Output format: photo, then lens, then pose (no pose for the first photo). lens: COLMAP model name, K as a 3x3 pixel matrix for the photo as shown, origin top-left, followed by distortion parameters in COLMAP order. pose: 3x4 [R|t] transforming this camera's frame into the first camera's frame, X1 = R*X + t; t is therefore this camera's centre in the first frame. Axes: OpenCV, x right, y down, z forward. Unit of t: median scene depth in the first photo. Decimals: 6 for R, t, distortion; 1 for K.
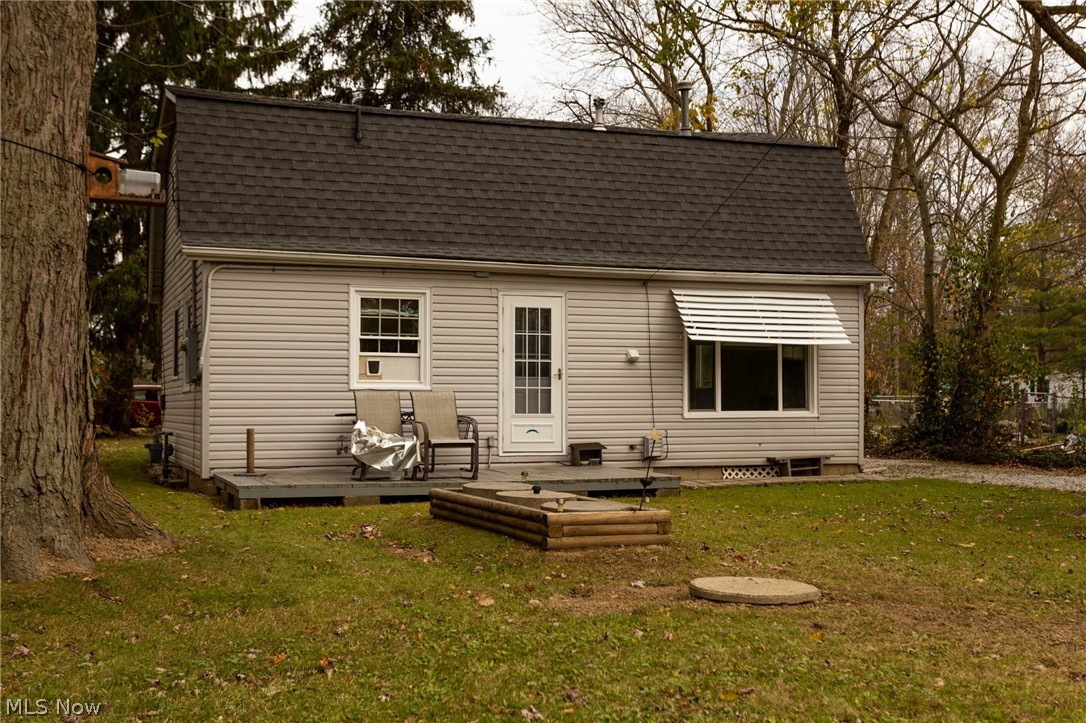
lens RADIAL K [[1228.9, 0, 528.2], [0, 1228.9, 394.5], [0, 0, 1]] dist [0.012065, 0.000000]
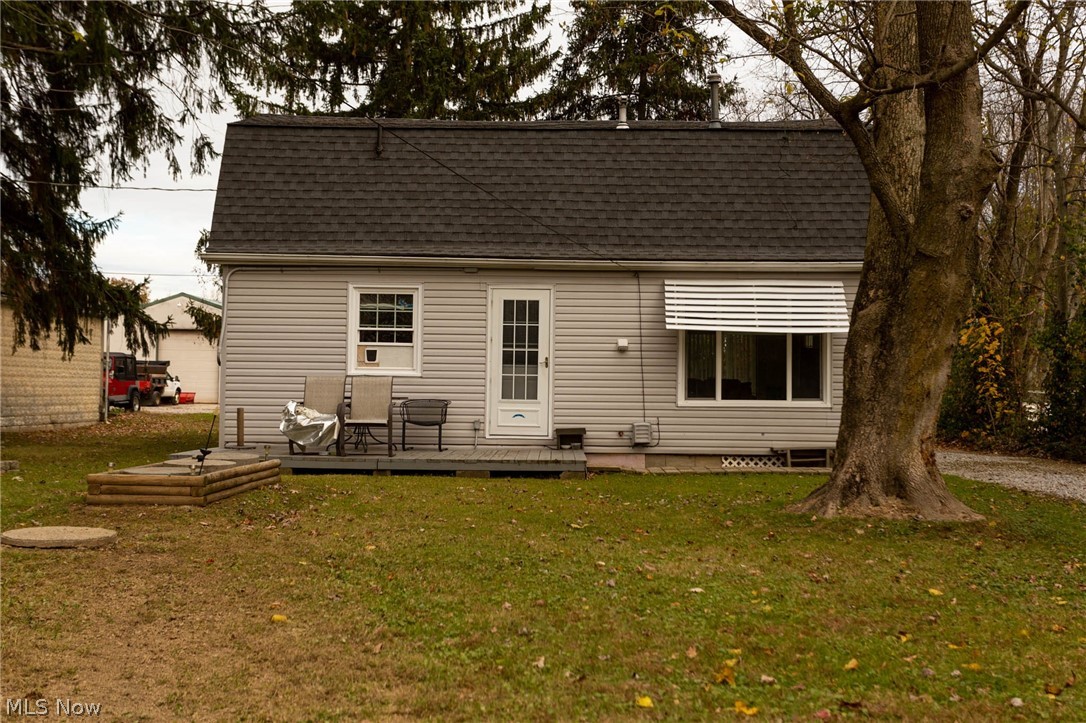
lens RADIAL K [[1228.9, 0, 584.0], [0, 1228.9, 361.3], [0, 0, 1]] dist [0.012065, 0.000000]
pose [[0.936159, 0.002592, -0.351567, 0.415890], [-0.009990, 0.999765, -0.019231, 0.002437], [0.351435, 0.021516, 0.935965, 0.020546]]
